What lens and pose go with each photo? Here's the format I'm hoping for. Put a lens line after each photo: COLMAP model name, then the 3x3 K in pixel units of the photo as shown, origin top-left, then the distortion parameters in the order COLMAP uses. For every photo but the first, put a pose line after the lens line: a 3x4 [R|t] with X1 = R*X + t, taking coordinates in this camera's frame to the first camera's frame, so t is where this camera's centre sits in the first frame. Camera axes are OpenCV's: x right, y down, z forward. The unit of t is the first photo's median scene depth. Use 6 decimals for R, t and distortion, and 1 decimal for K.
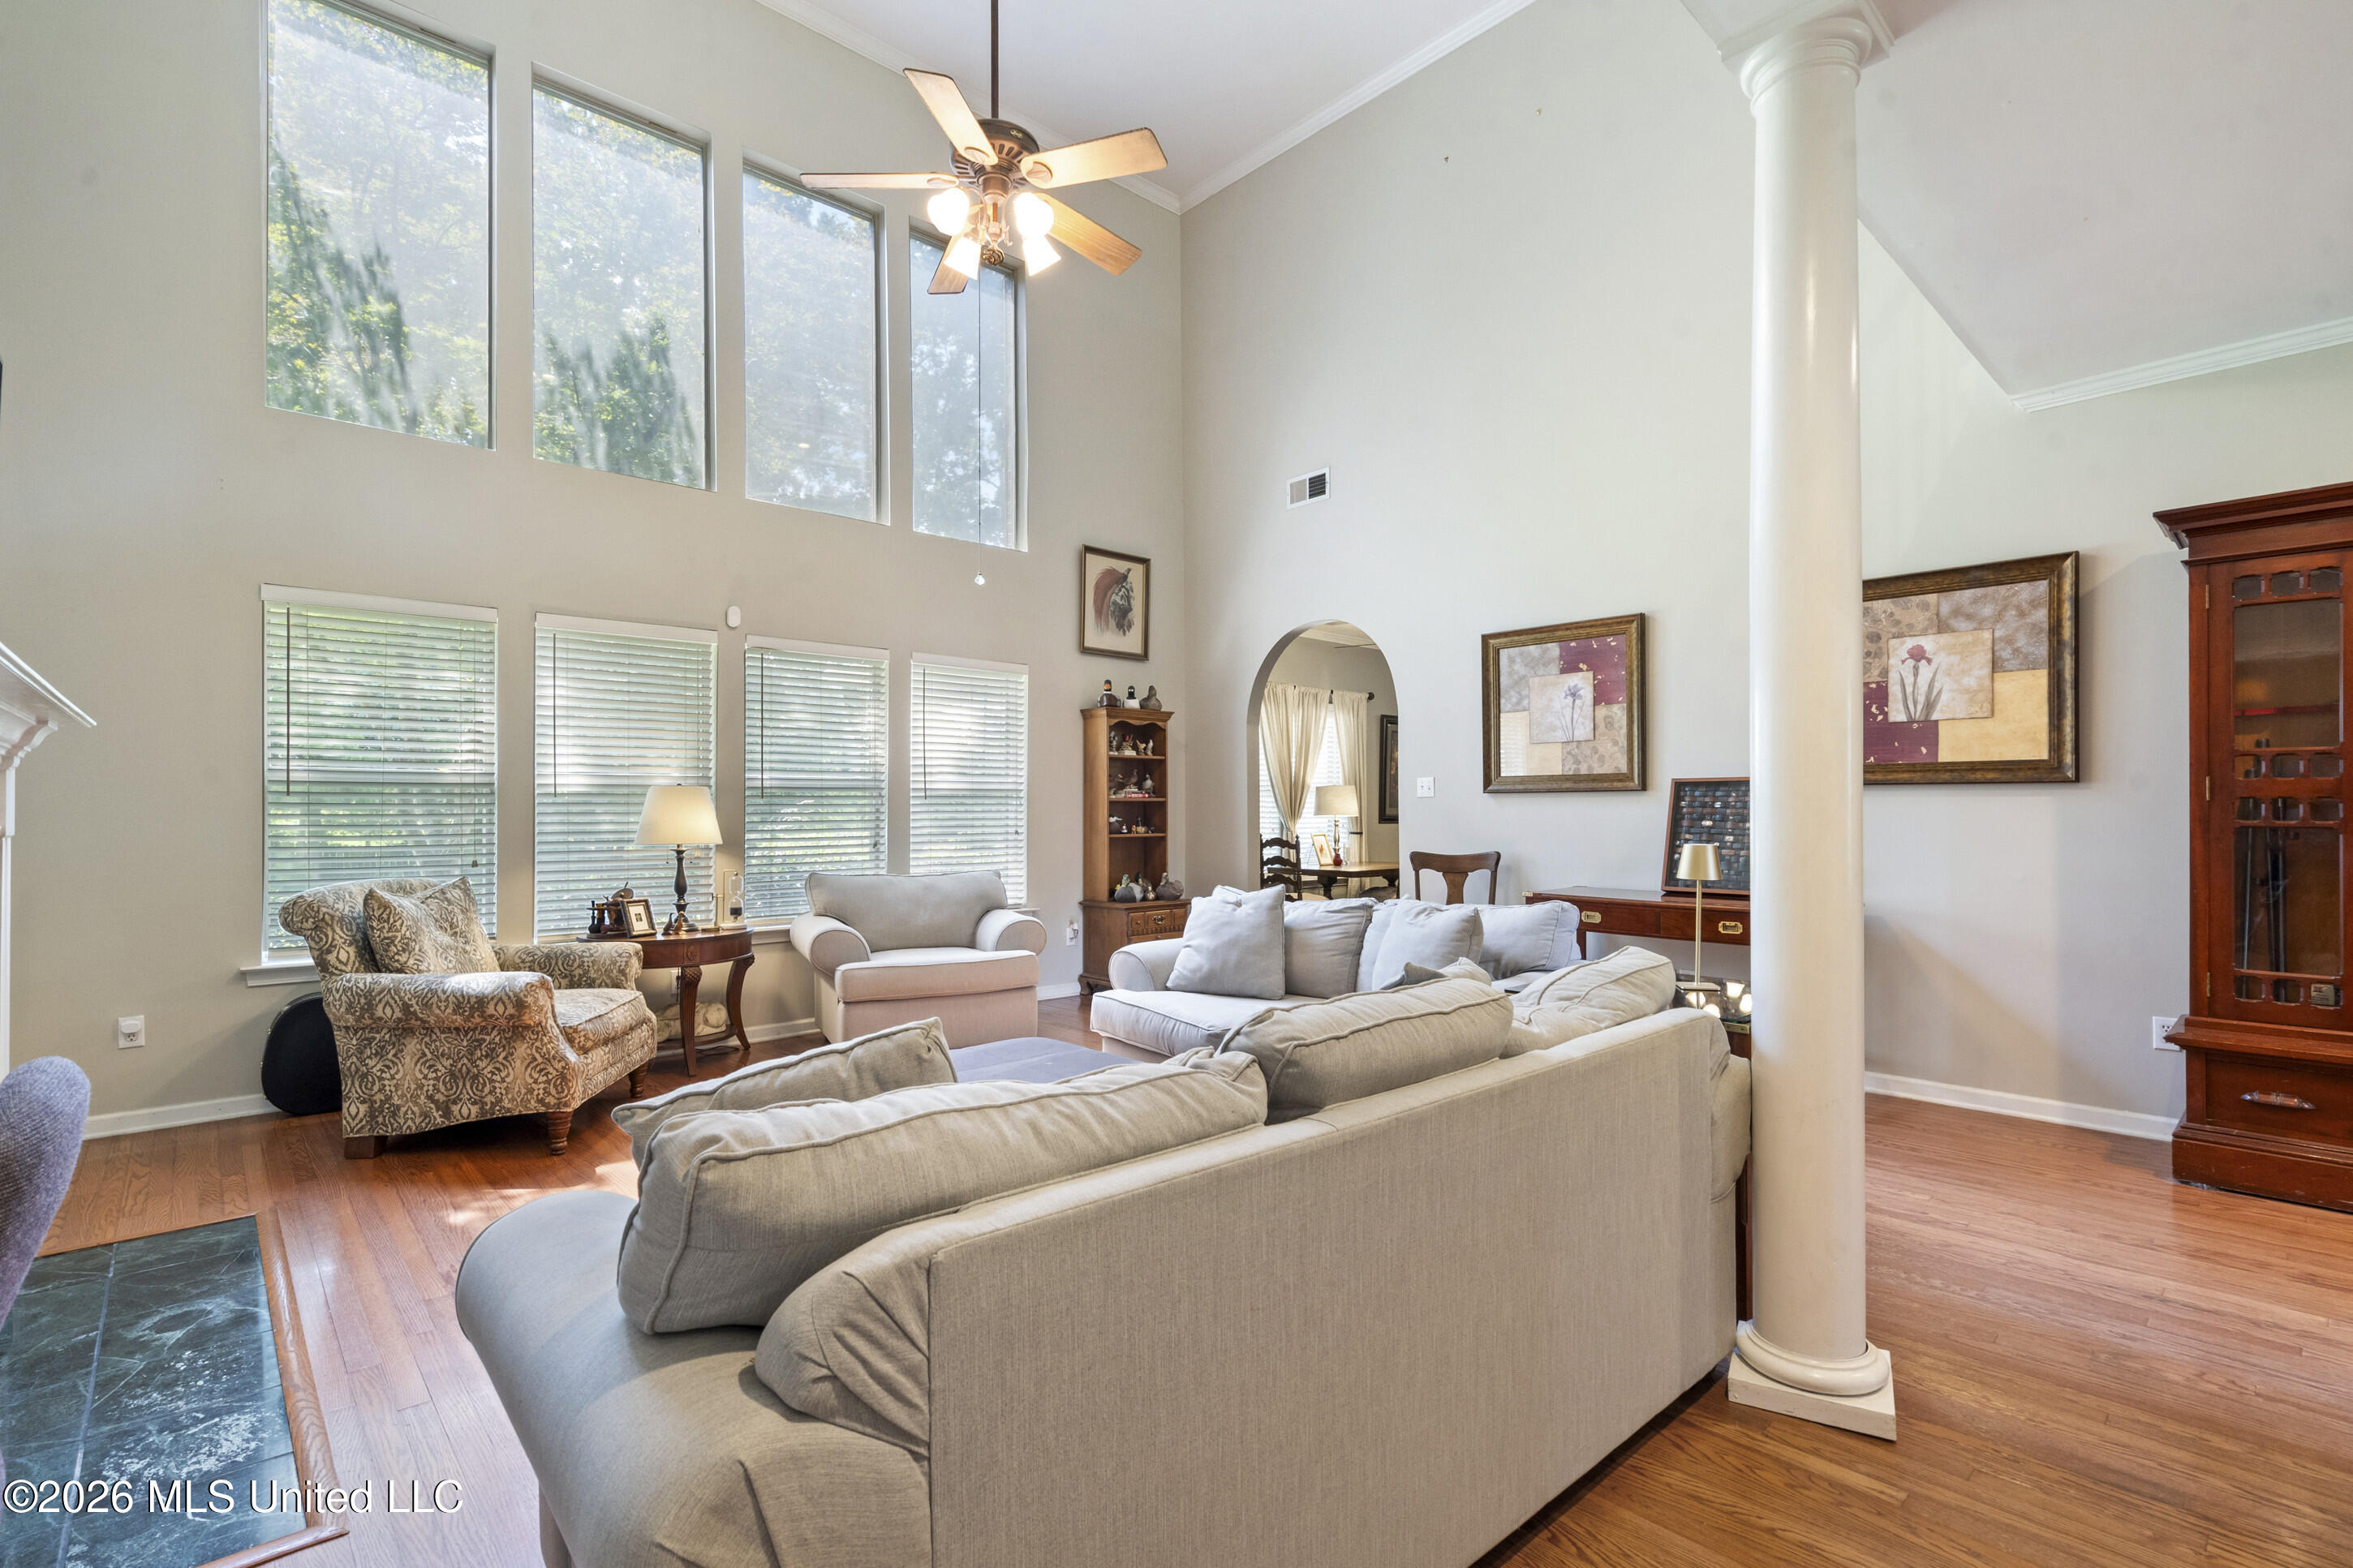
lens RADIAL K [[1085.5, 0, 1160.6], [0, 1085.5, 798.3], [0, 0, 1]] dist [0.001475, -0.001538]
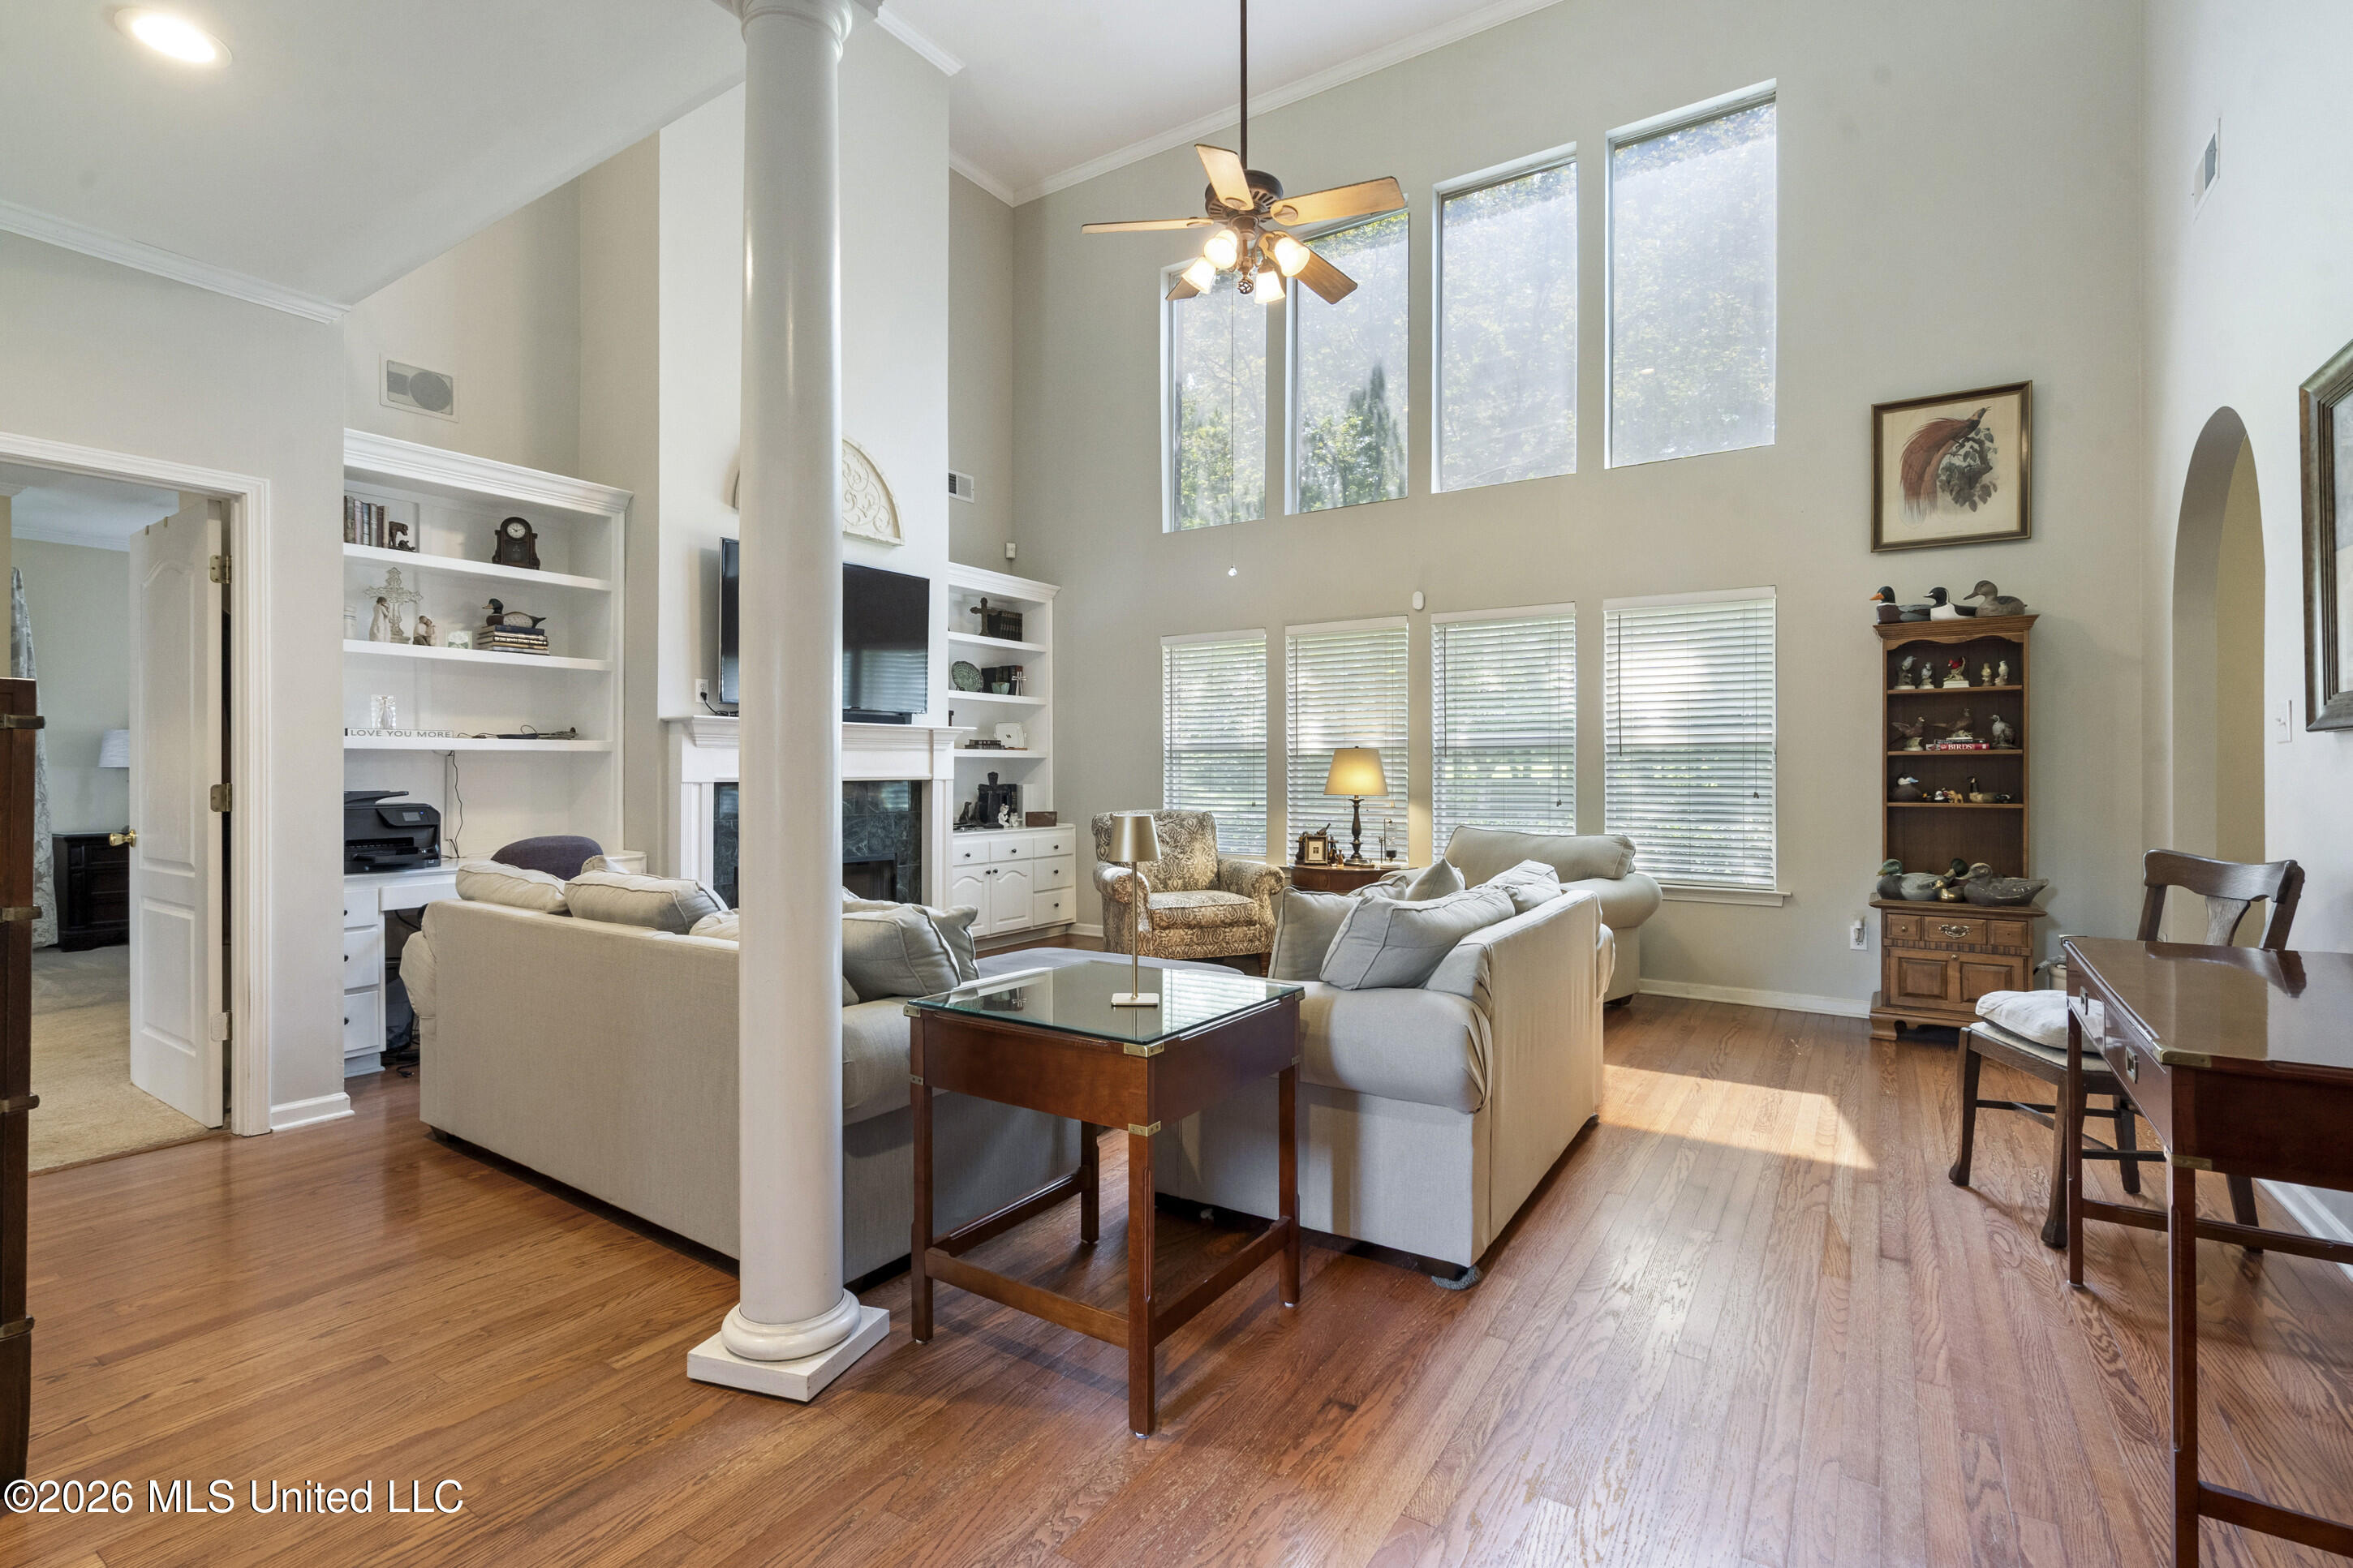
lens RADIAL K [[1085.5, 0, 1135.0], [0, 1085.5, 769.8], [0, 0, 1]] dist [0.001475, -0.001538]
pose [[0.246479, -0.000617, -0.969148, 0.527409], [0.007719, 0.999969, 0.001327, 0.007609], [0.969117, -0.007808, 0.246476, 0.345574]]
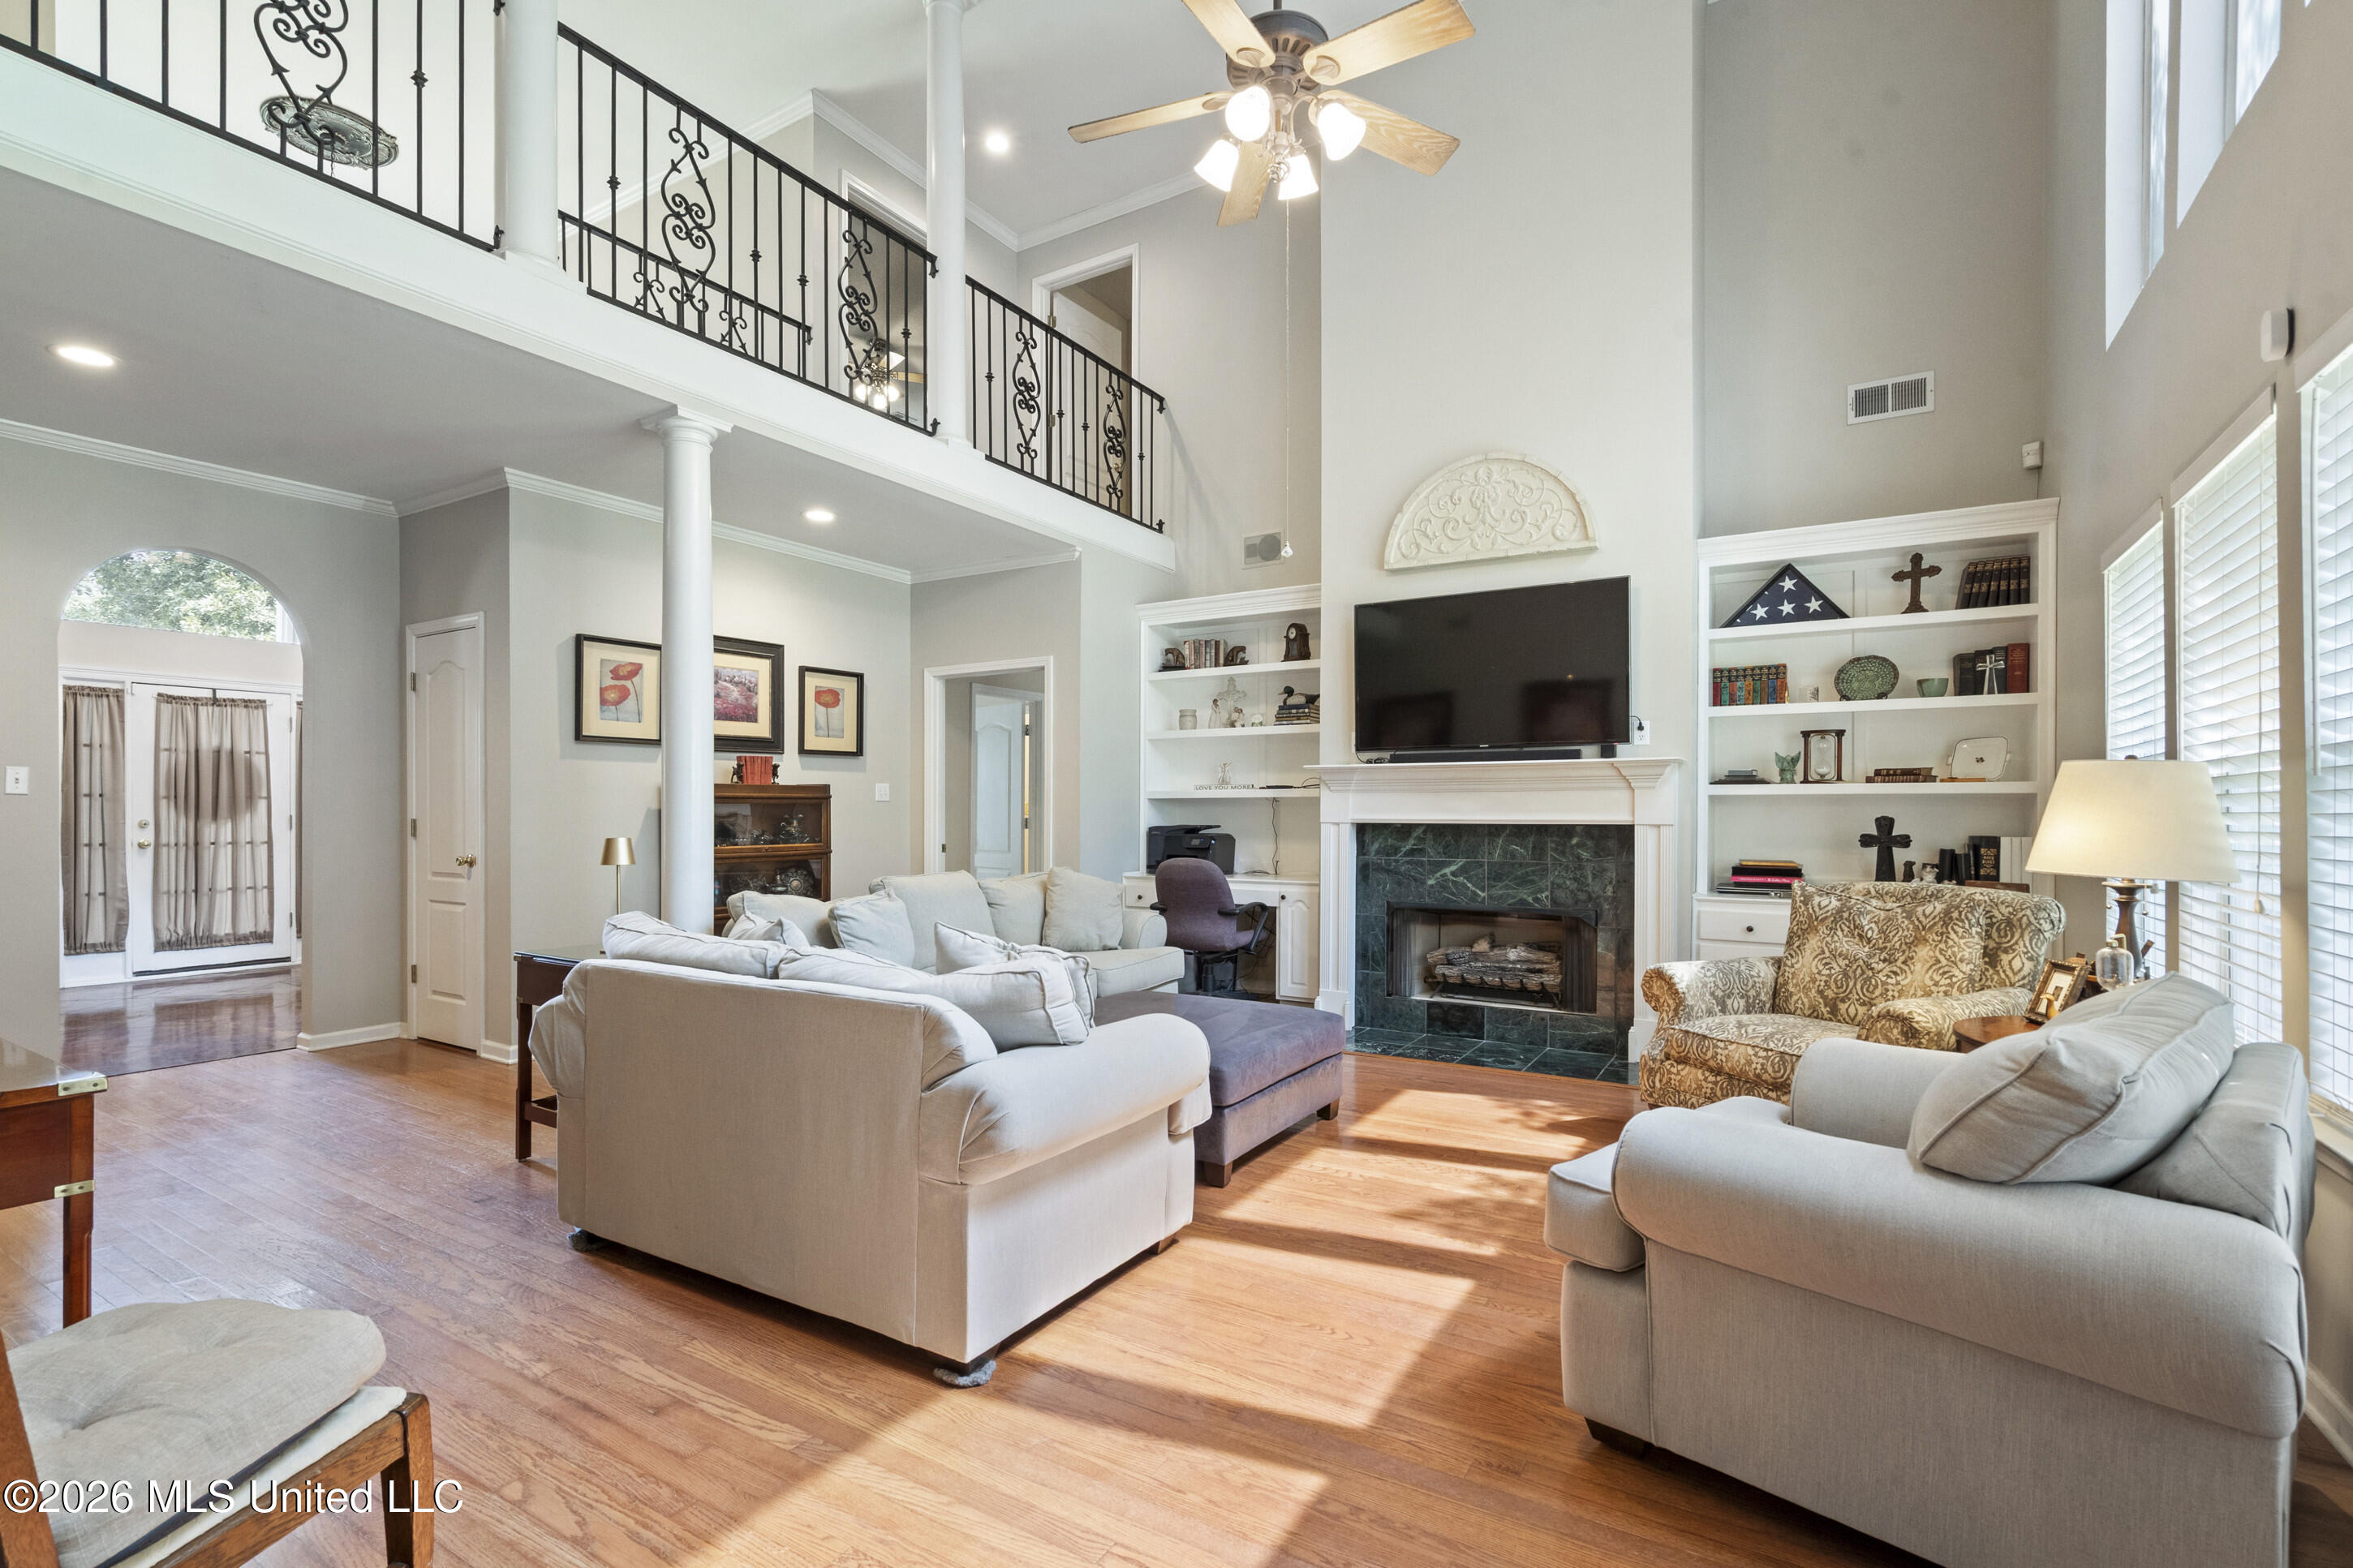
lens RADIAL K [[1085.5, 0, 1187.3], [0, 1085.5, 803.8], [0, 0, 1]] dist [0.001475, -0.001538]
pose [[-0.955126, -0.003946, -0.296173, 0.093863], [0.000226, 0.999901, -0.014051, 0.012384], [0.296199, -0.013487, -0.955031, 1.037176]]
